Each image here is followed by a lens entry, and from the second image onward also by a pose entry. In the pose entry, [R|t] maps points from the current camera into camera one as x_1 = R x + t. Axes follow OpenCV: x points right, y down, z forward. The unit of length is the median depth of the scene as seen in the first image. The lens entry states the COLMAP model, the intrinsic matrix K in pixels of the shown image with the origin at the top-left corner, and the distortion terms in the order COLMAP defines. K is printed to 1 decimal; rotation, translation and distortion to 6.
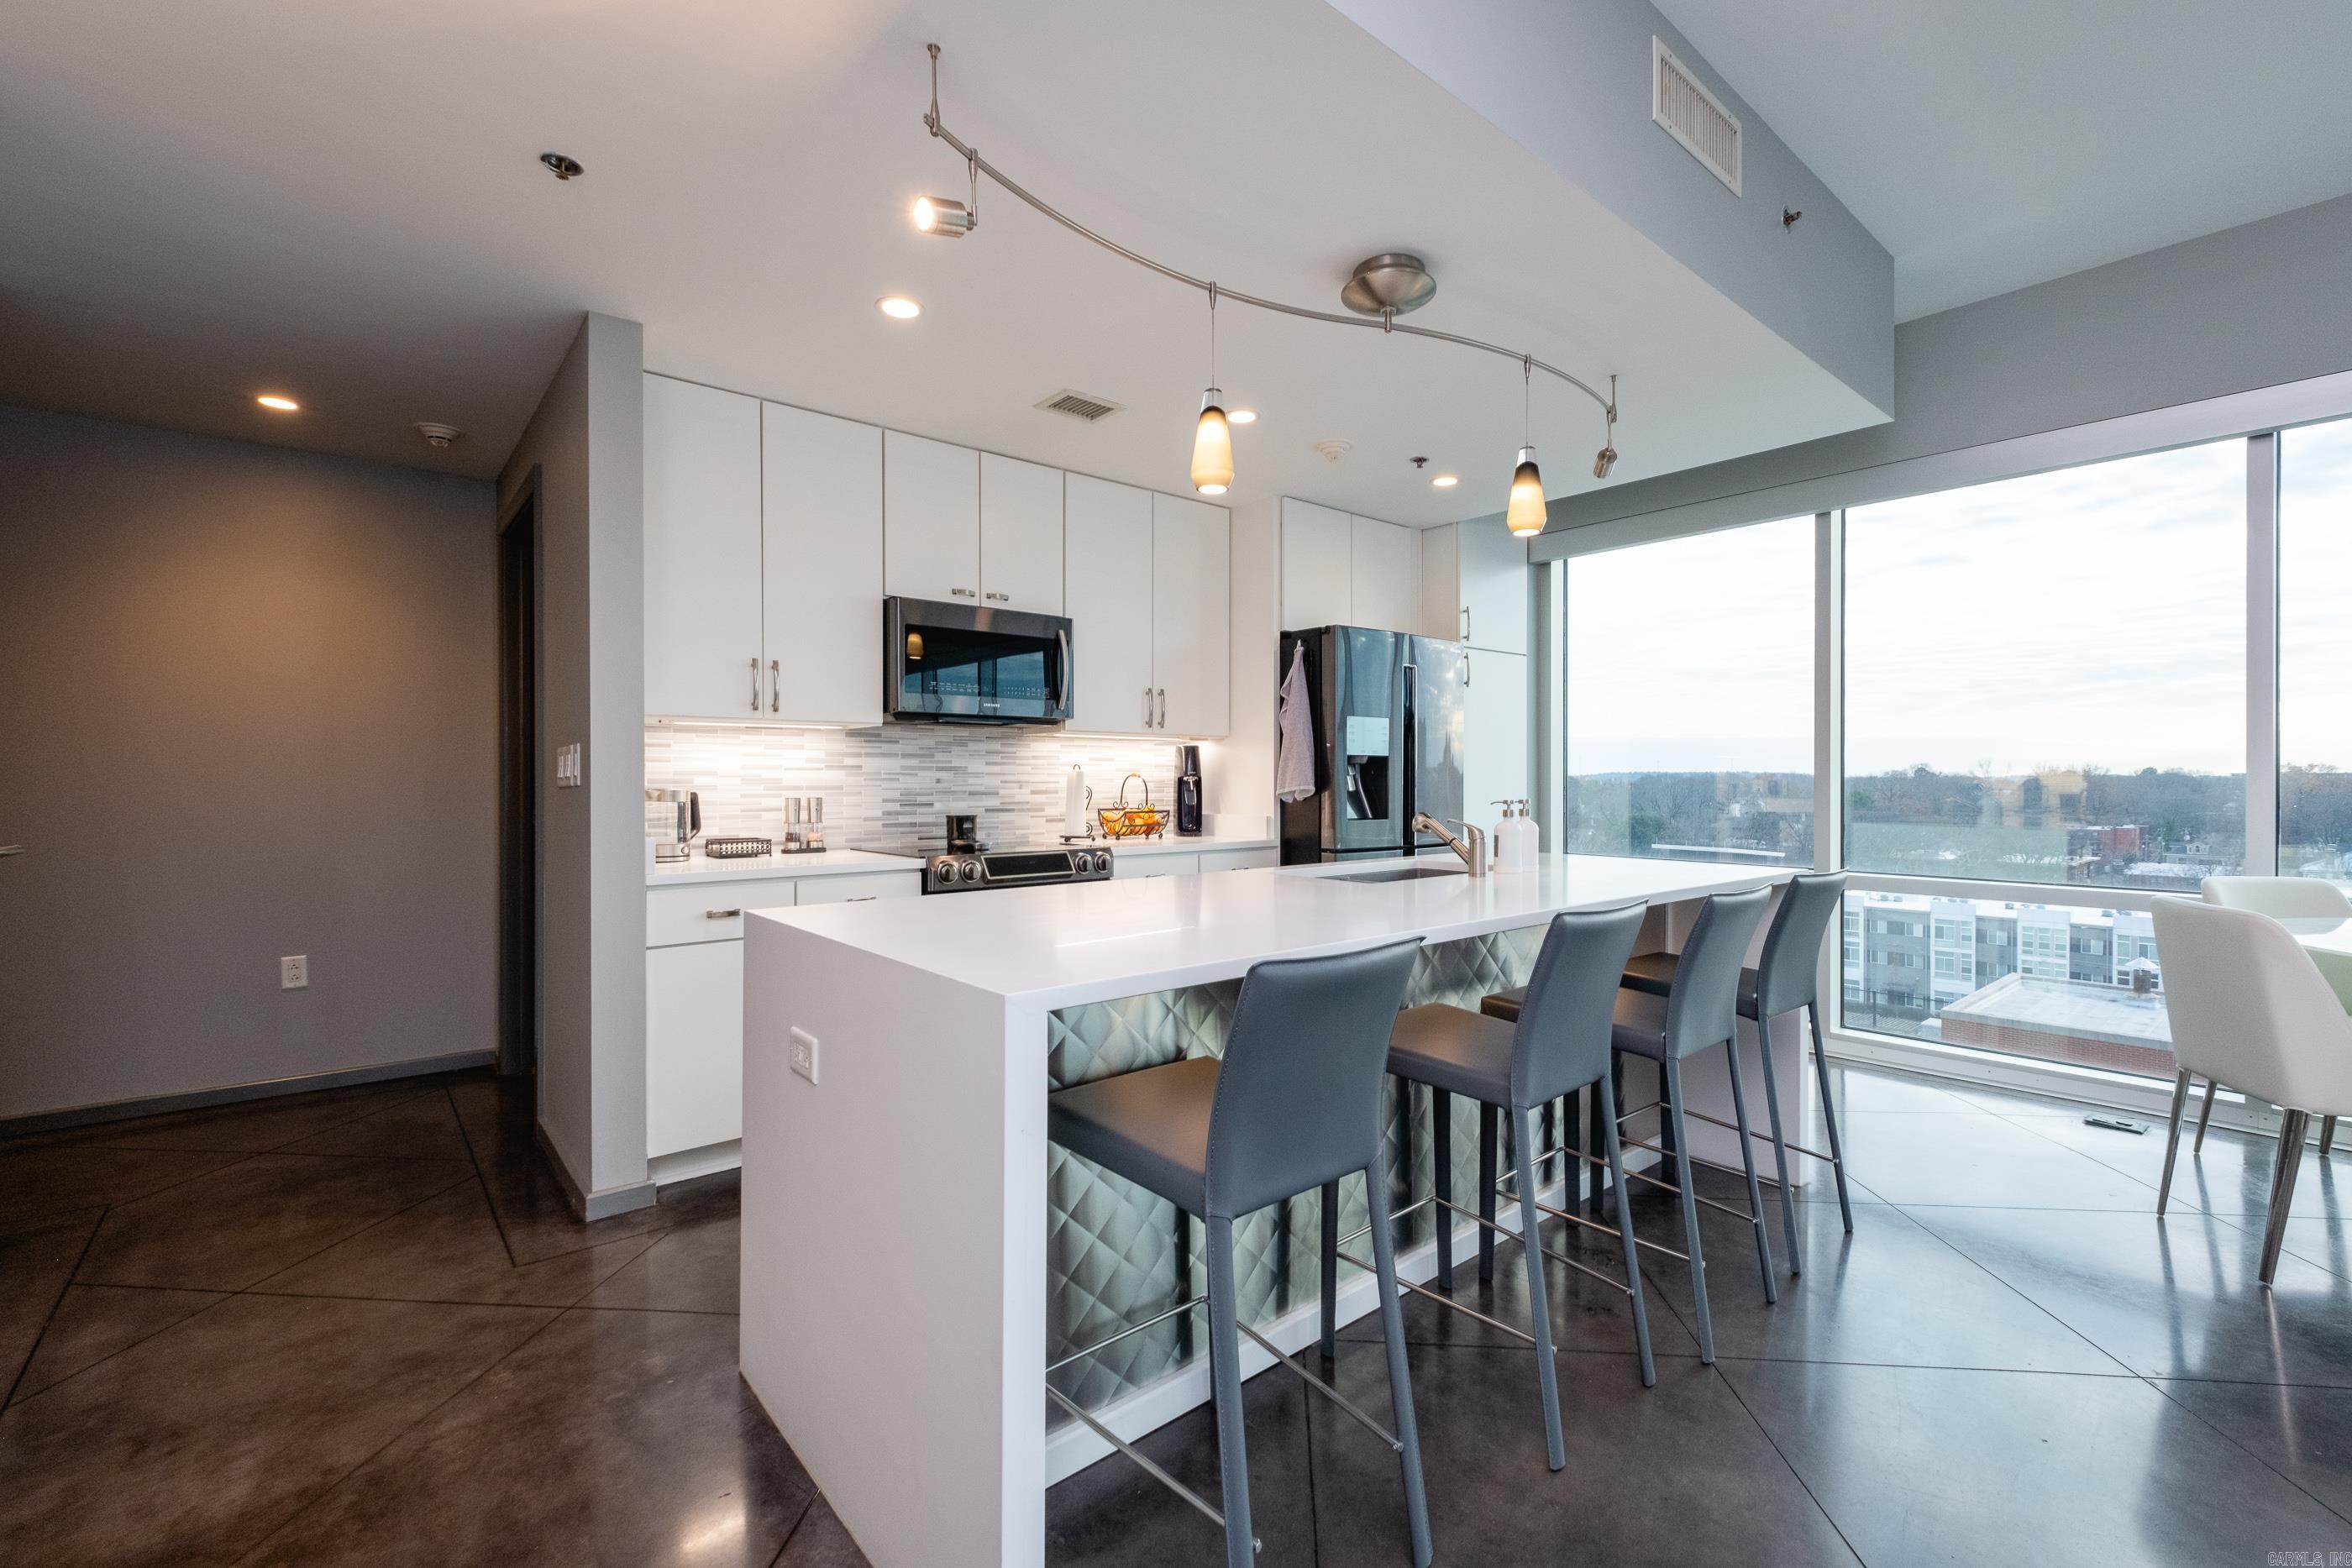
lens RADIAL K [[1030.7, 0, 1168.3], [0, 1030.7, 776.8], [0, 0, 1]] dist [0.005987, -0.005196]
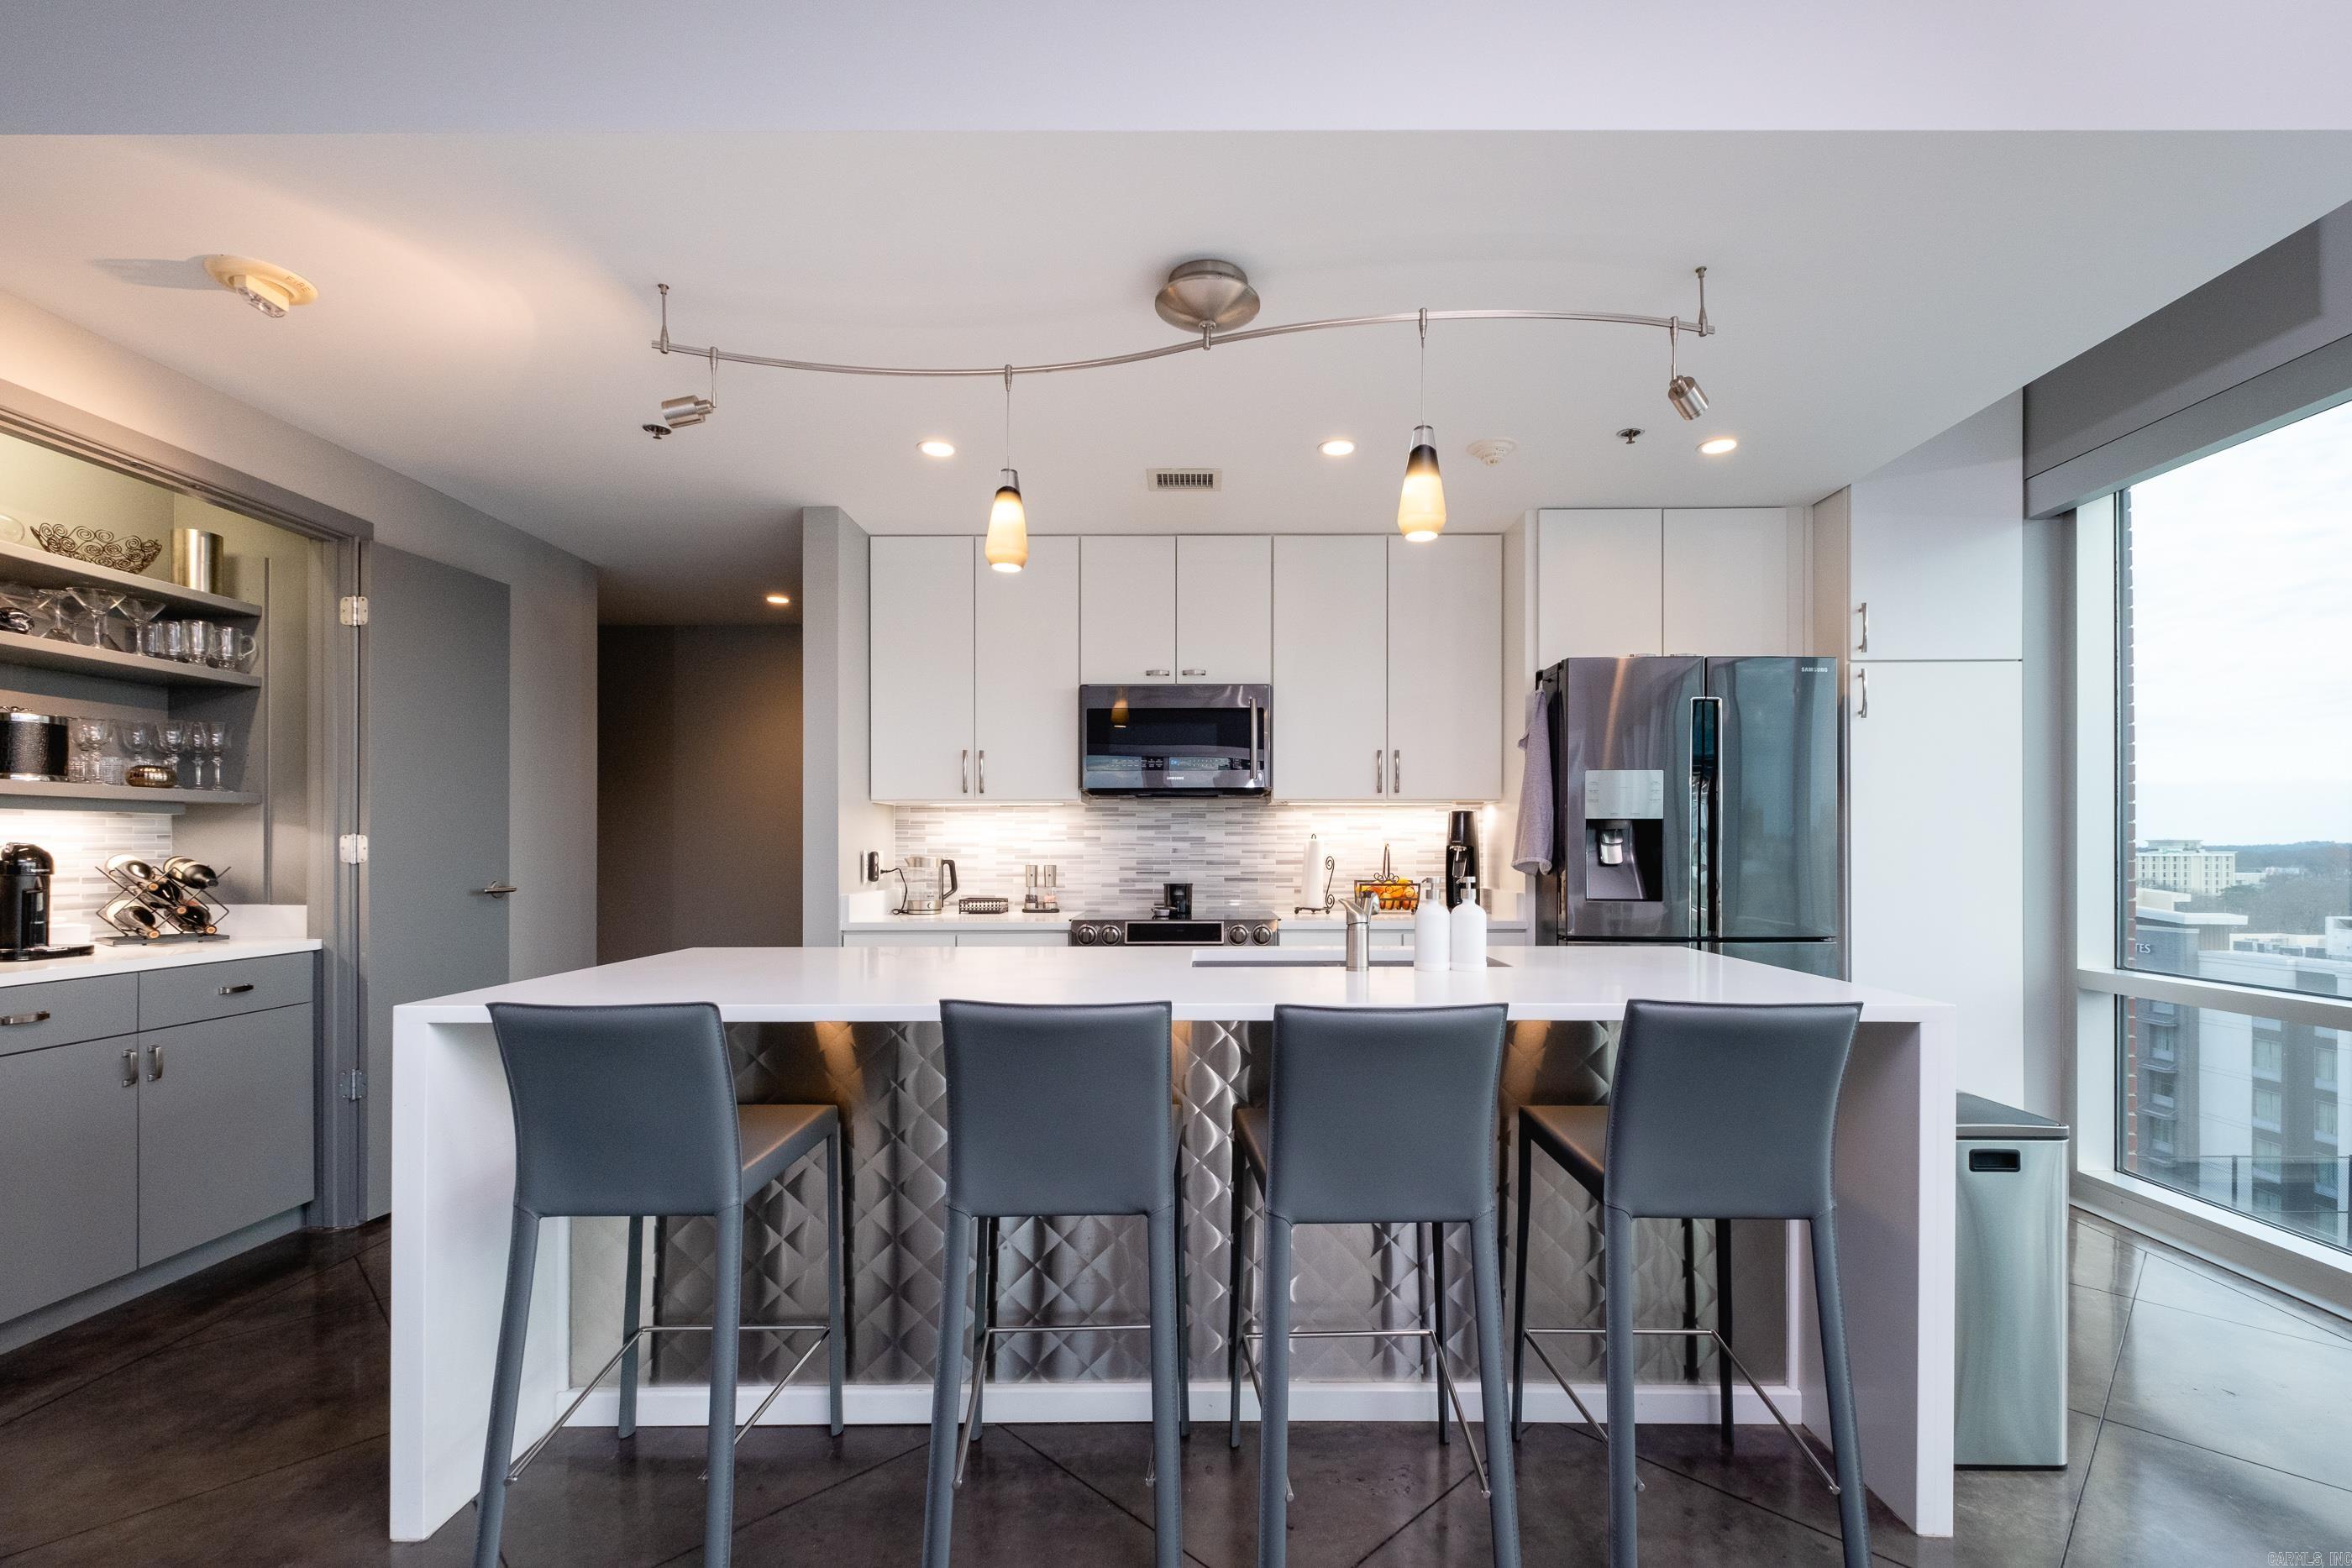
lens RADIAL K [[1030.7, 0, 1204.2], [0, 1030.7, 847.8], [0, 0, 1]] dist [0.005987, -0.005196]
pose [[0.760199, -0.001061, -0.649690, 0.506754], [0.003669, 0.999990, 0.002660, -0.001785], [0.649680, -0.004406, 0.760195, 0.212117]]
